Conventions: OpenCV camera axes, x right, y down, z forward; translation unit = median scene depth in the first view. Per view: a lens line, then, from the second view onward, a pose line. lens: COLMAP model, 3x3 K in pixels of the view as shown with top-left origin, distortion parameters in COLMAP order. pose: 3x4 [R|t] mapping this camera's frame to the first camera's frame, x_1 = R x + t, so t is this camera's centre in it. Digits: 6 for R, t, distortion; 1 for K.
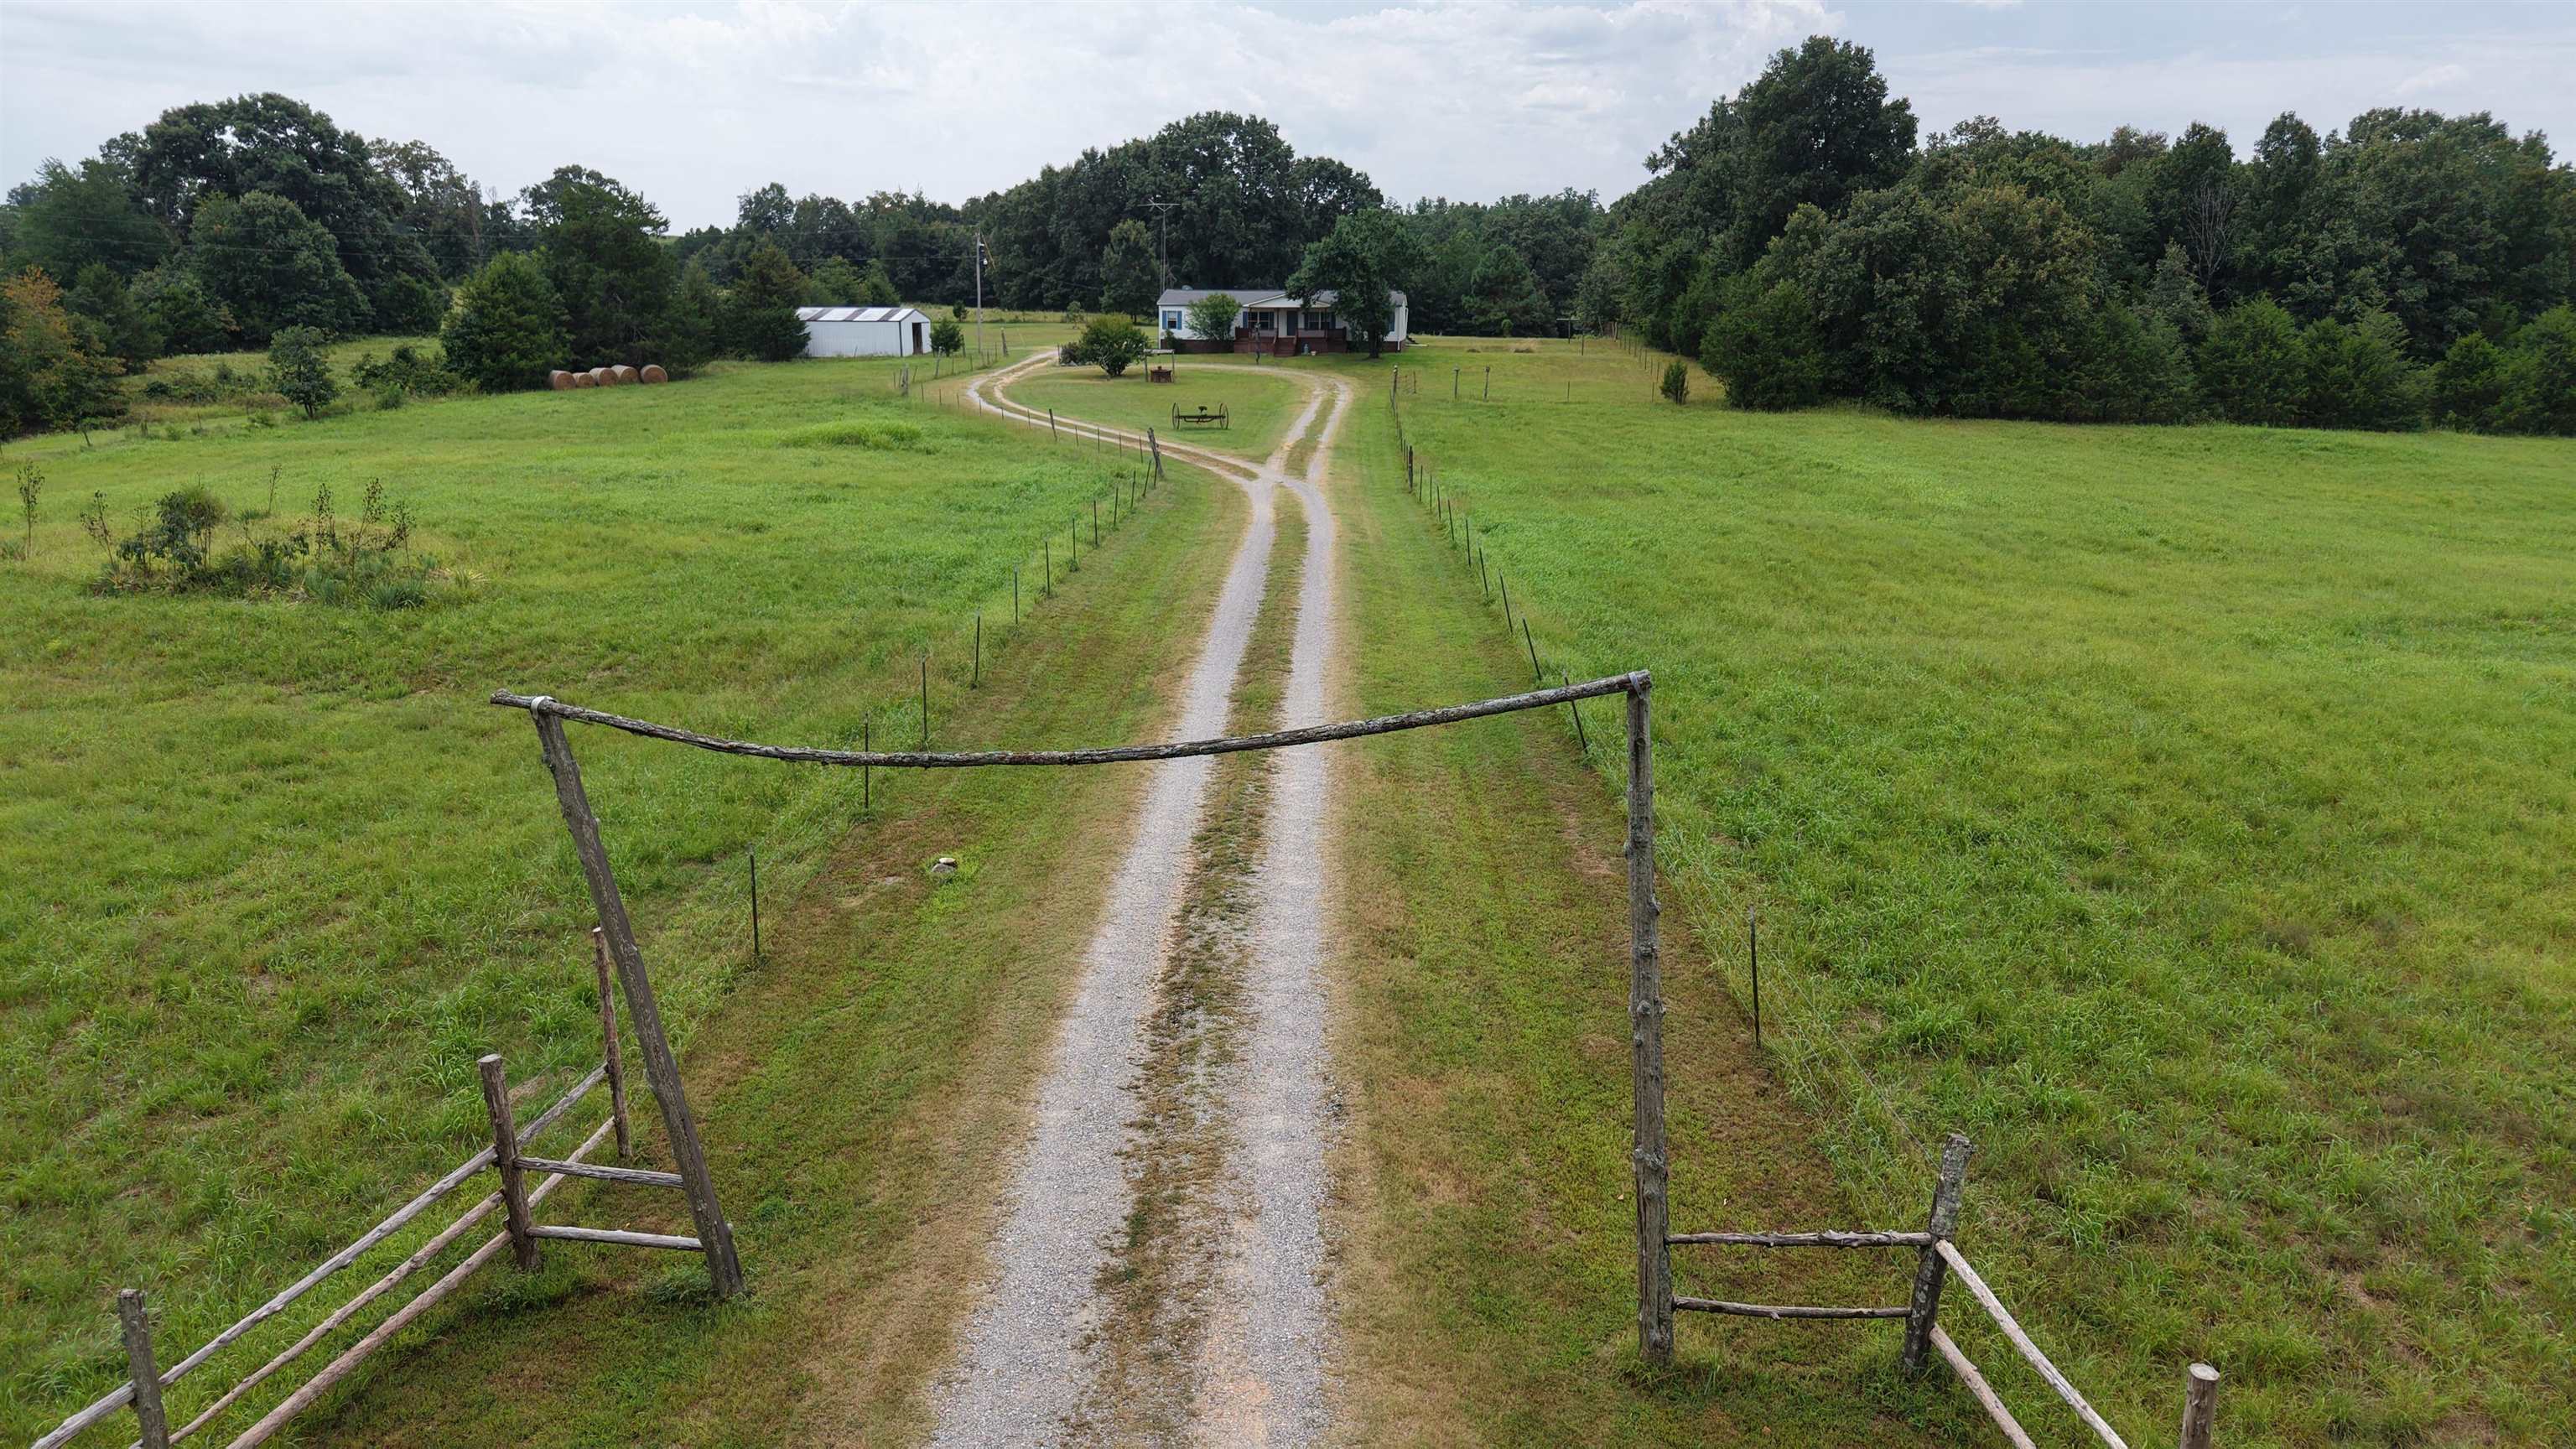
lens RADIAL K [[1737.8, 0, 1288.0], [0, 1737.8, 724.5], [0, 0, 1]] dist [-0.001151, 0.000195]
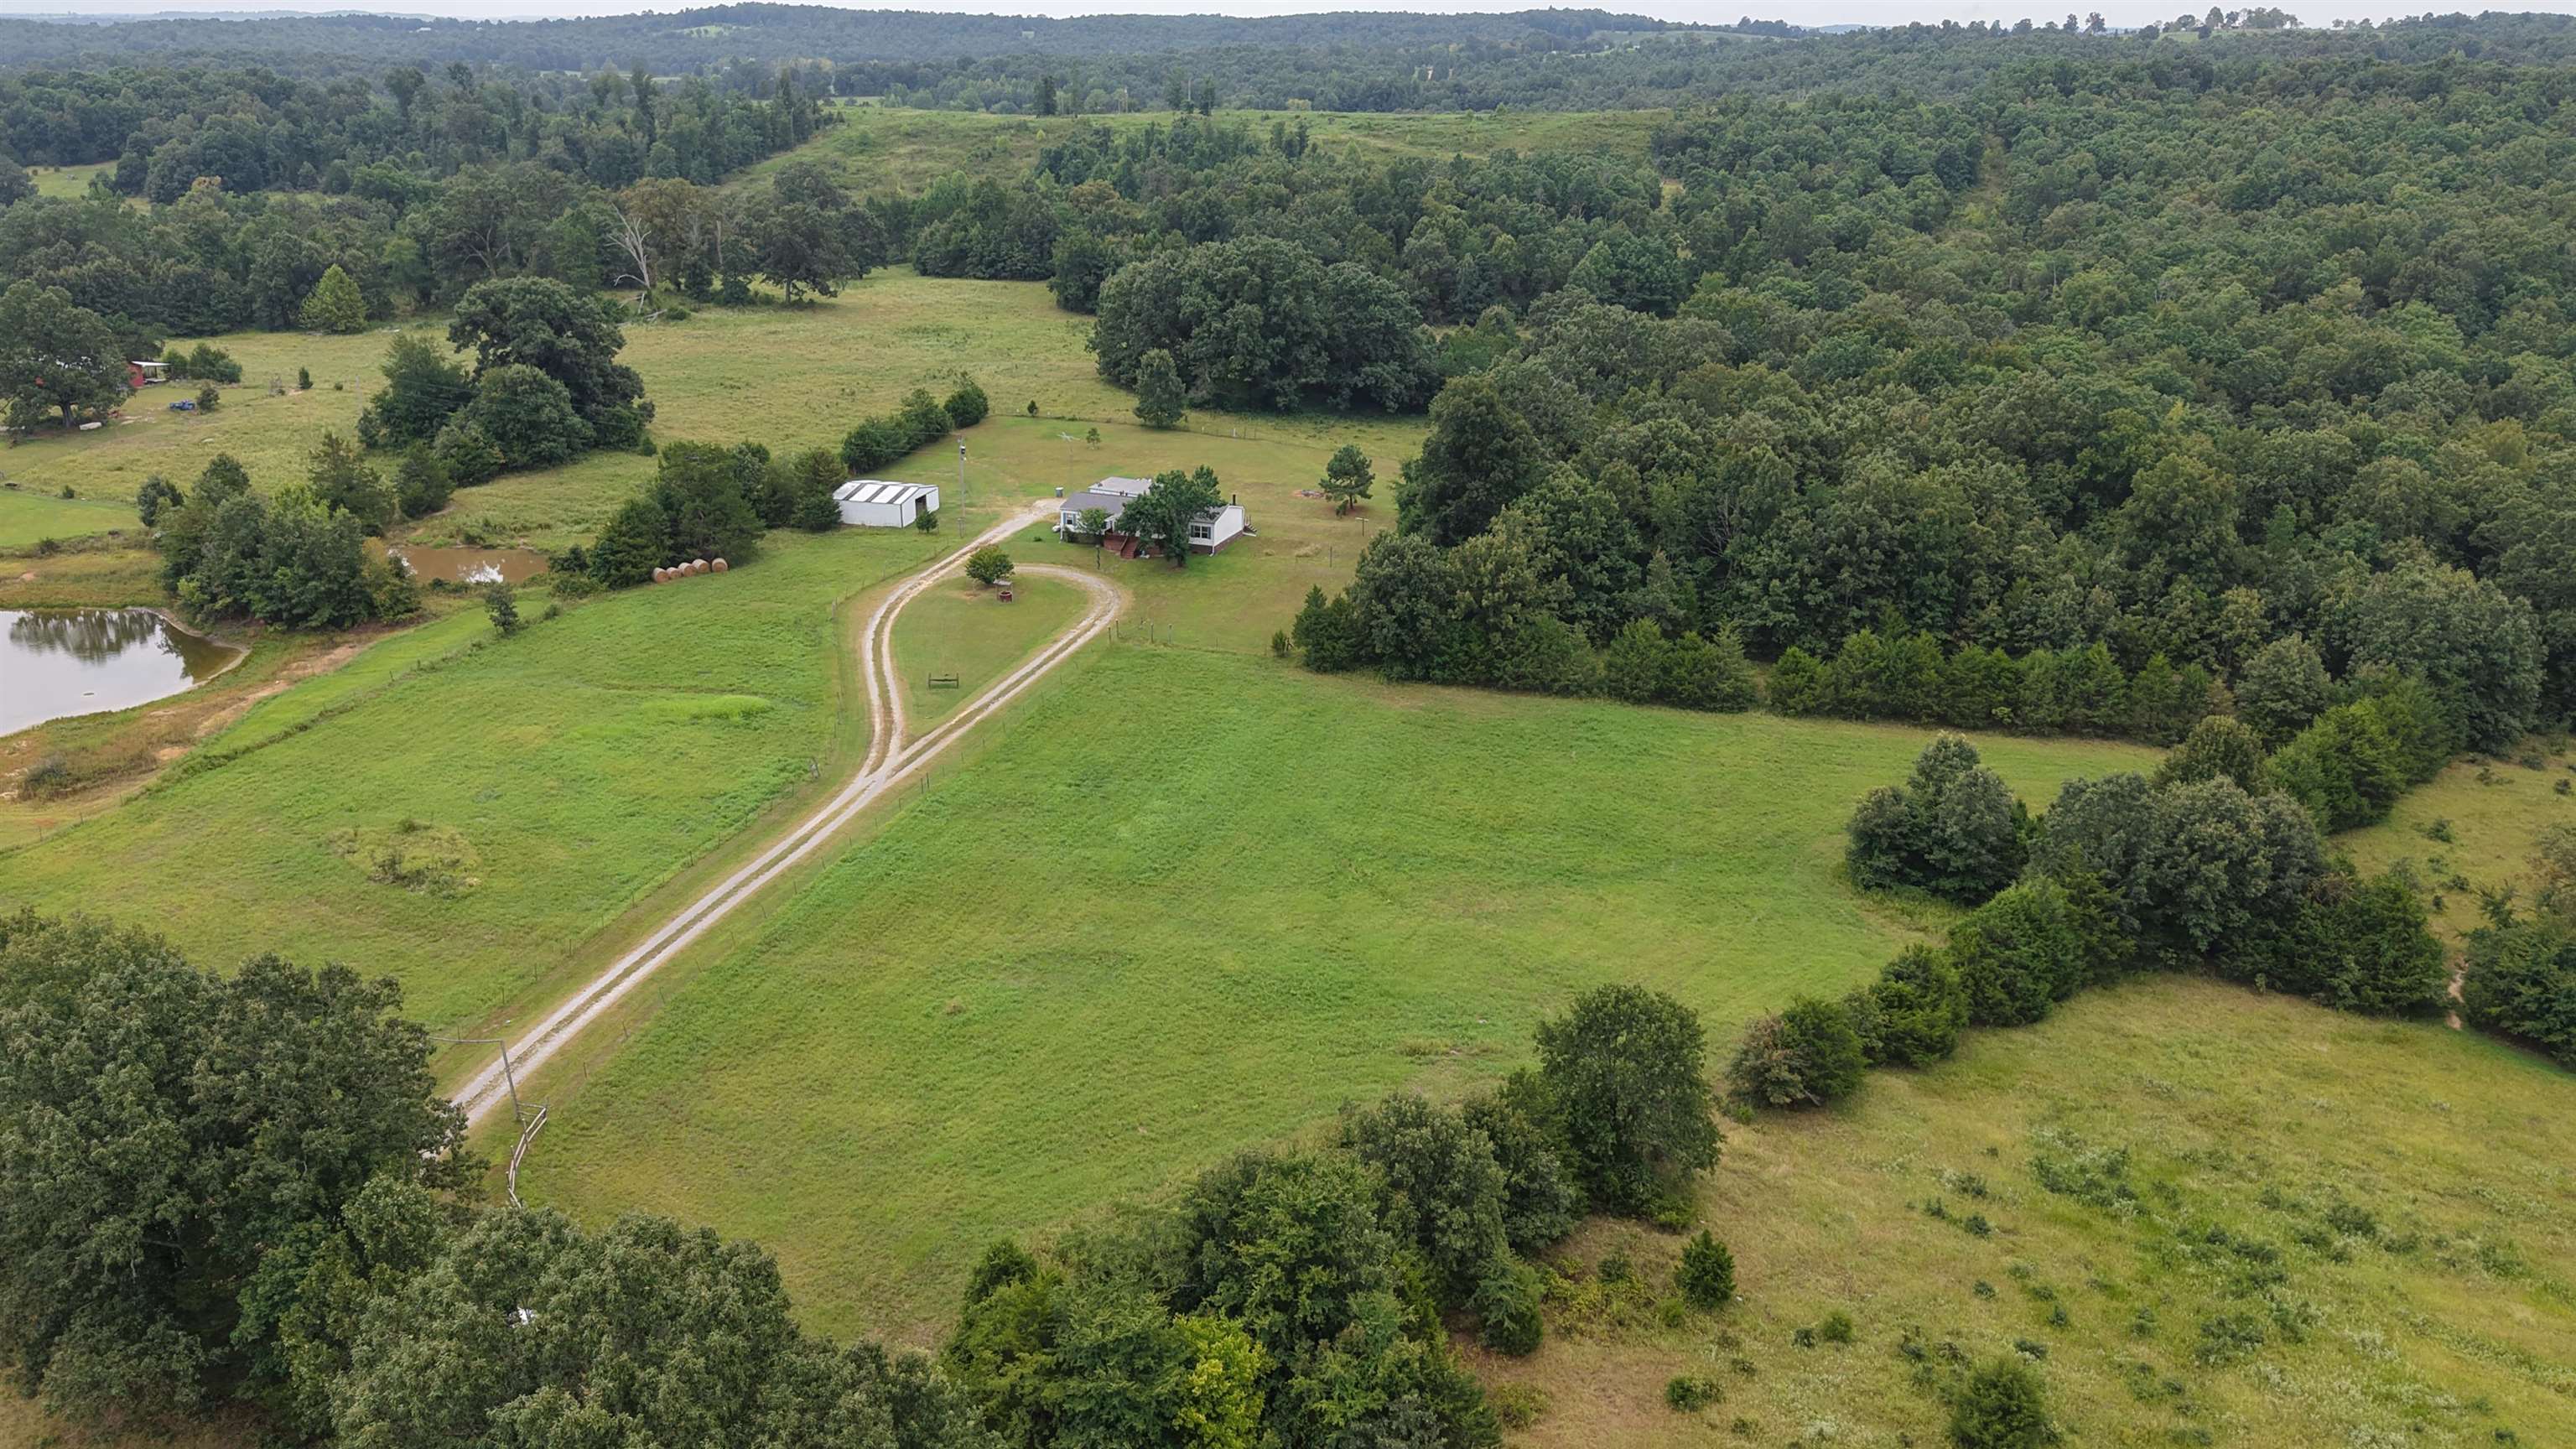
lens RADIAL K [[2036.3, 0, 1288.0], [0, 2036.3, 724.5], [0, 0, 1]] dist [0.019641, -0.010590]
pose [[0.974580, 0.080047, -0.209251, 0.602252], [-0.063532, 0.994396, 0.084496, -0.268384], [0.214842, -0.069053, 0.974204, -0.799407]]
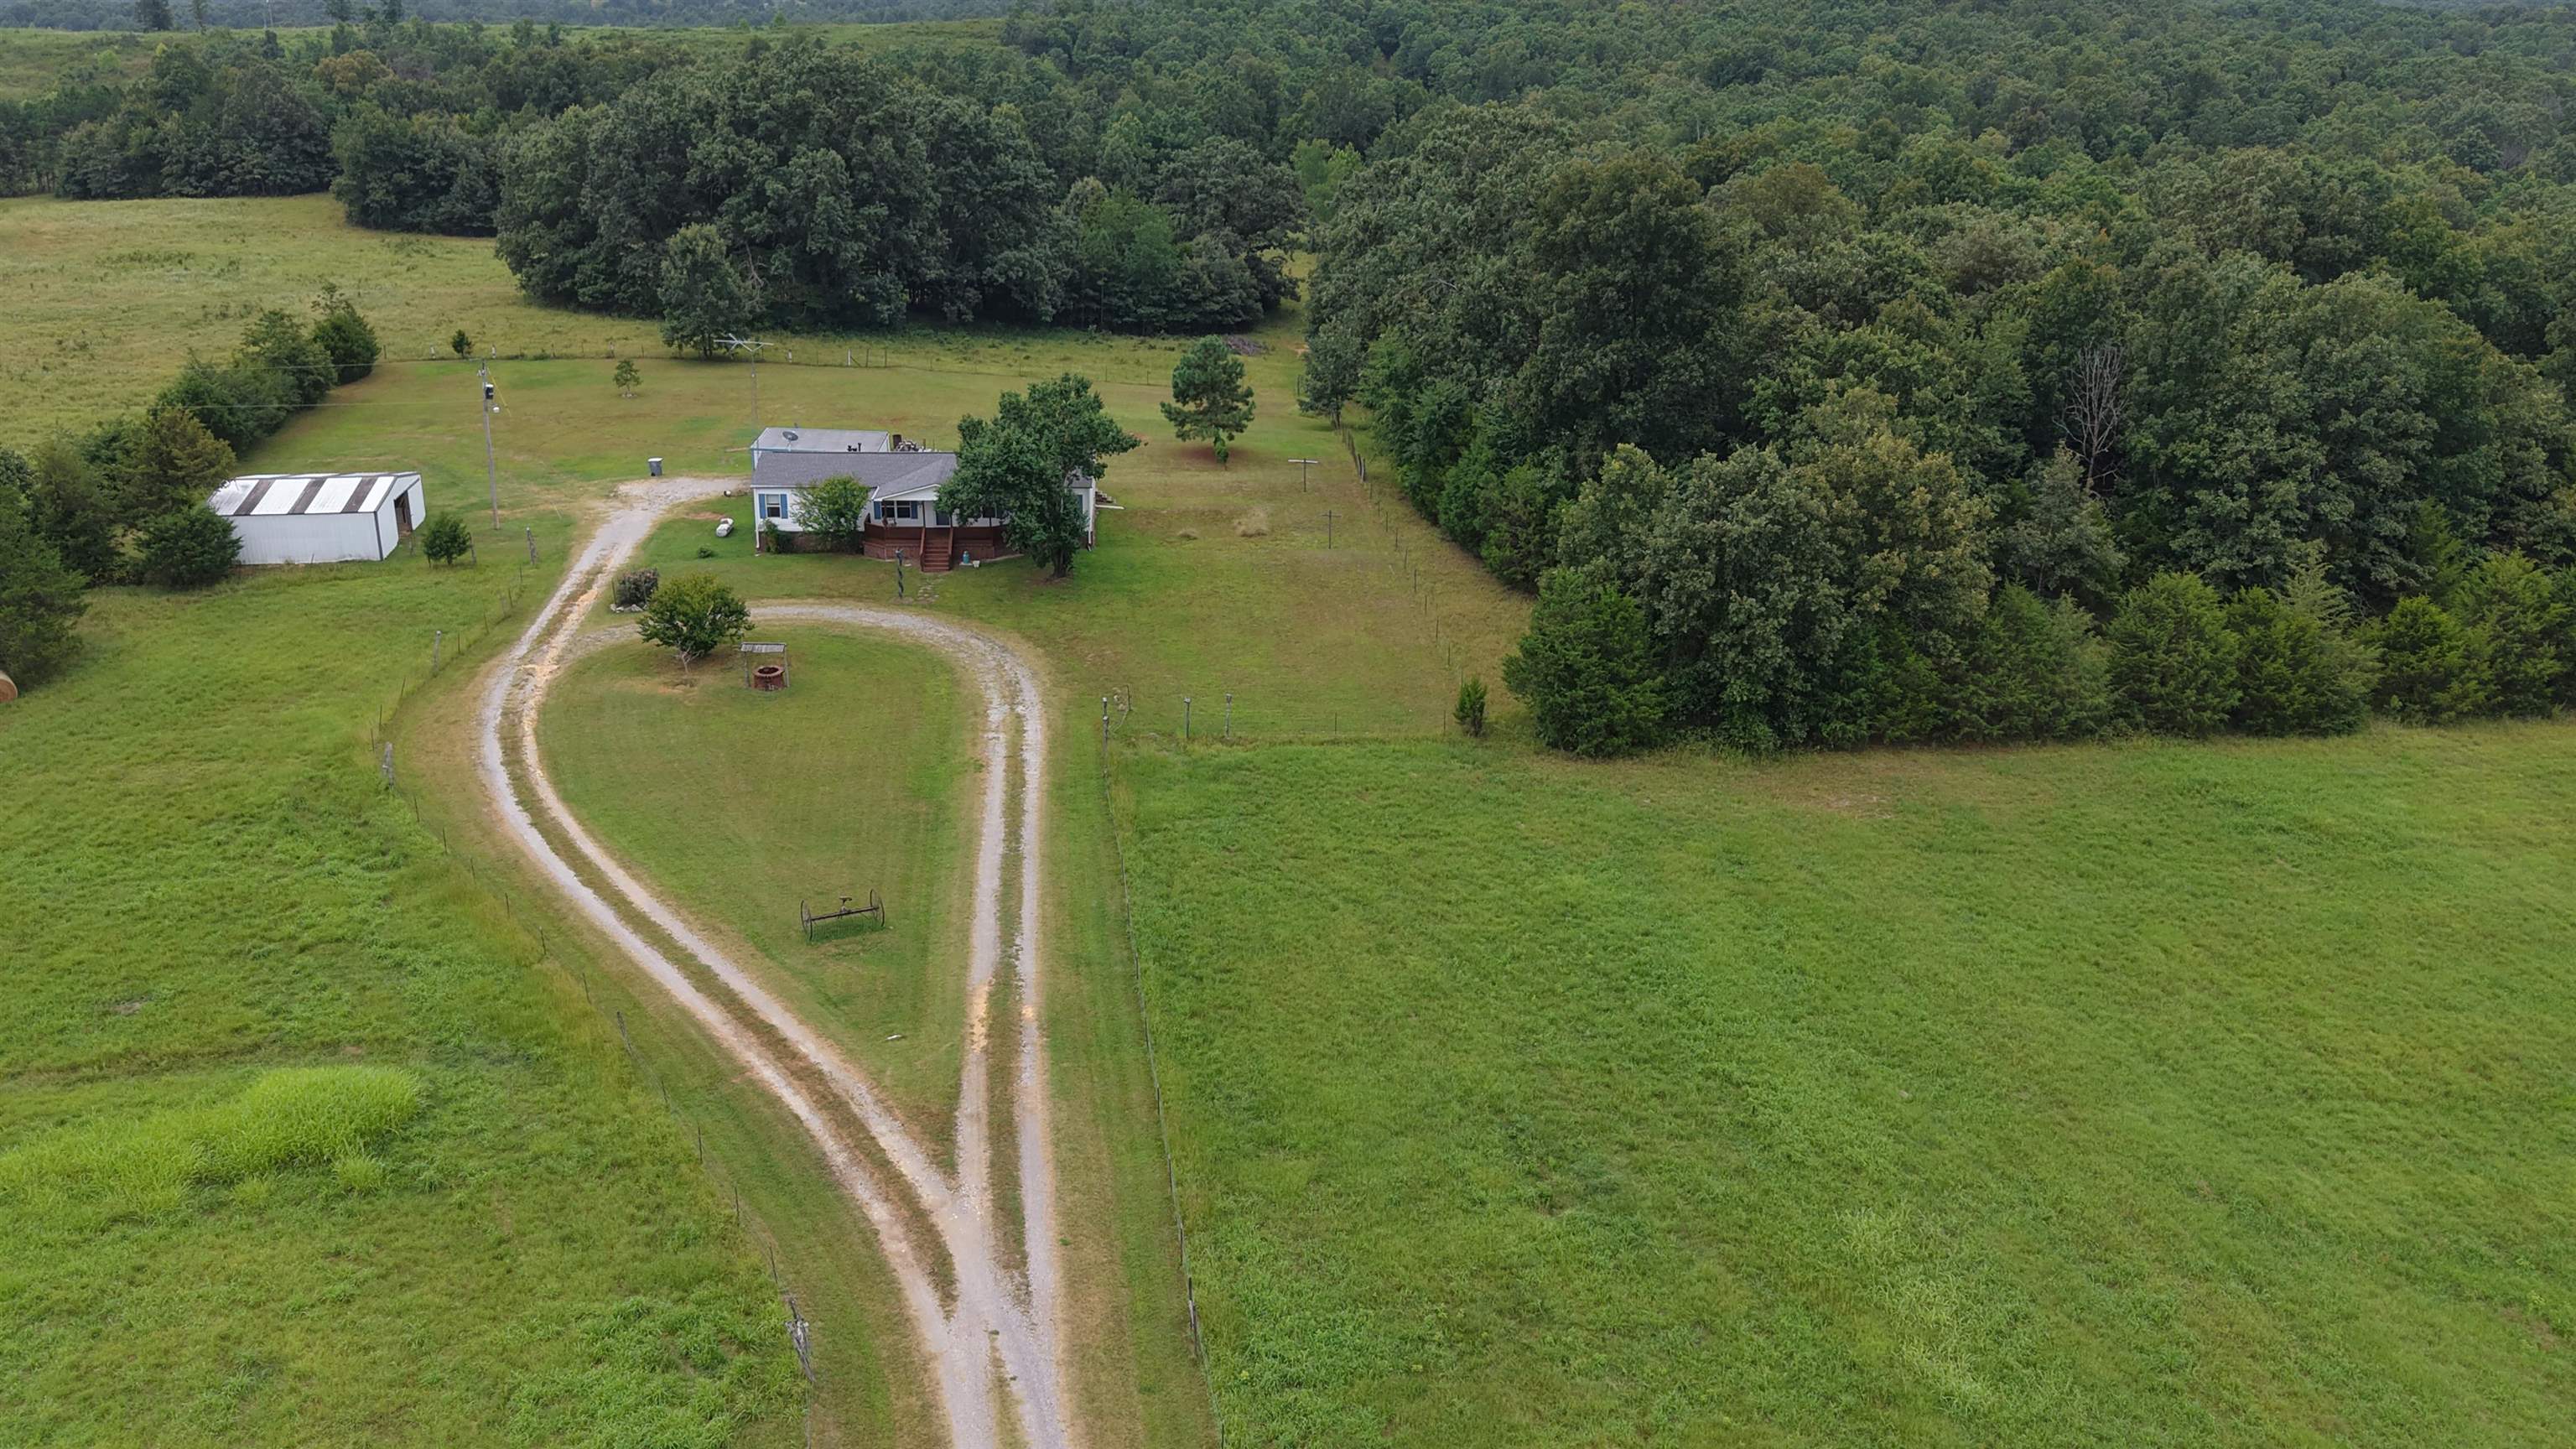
lens RADIAL K [[2081.3, 0, 1288.0], [0, 2081.3, 724.5], [0, 0, 1]] dist [0.005468, -0.009931]
pose [[0.983870, -0.051742, 0.171238, -0.009691], [0.038055, 0.995883, 0.082272, -0.253792], [-0.174790, -0.074428, 0.981789, 0.122577]]
